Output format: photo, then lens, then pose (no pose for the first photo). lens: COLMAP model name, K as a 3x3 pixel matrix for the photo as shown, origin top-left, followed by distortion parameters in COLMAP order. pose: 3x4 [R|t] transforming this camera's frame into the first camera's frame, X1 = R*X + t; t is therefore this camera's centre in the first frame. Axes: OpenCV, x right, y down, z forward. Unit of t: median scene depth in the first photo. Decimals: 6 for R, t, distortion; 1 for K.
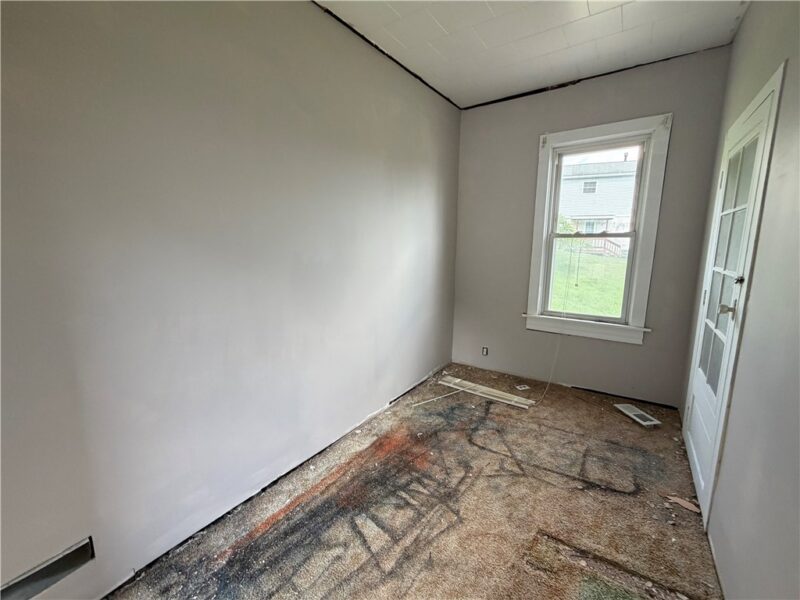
lens RADIAL K [[330.8, 0, 396.4], [0, 330.8, 301.1], [0, 0, 1]] dist [-0.000423, -0.000751]
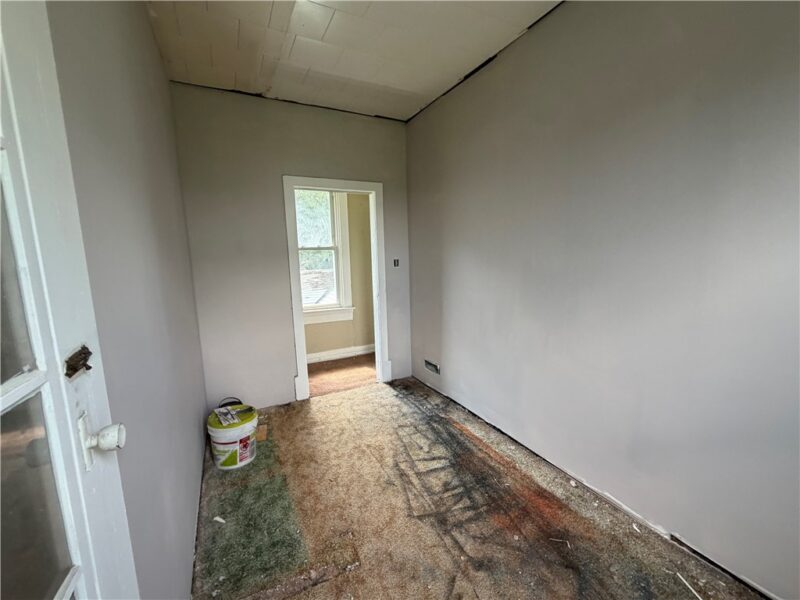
lens RADIAL K [[330.8, 0, 396.4], [0, 330.8, 301.1], [0, 0, 1]] dist [-0.000423, -0.000751]
pose [[-0.479441, 0.136683, -0.866865, 0.964538], [-0.121781, 0.967877, 0.219964, -0.205460], [0.869083, 0.211027, -0.447394, 1.203956]]
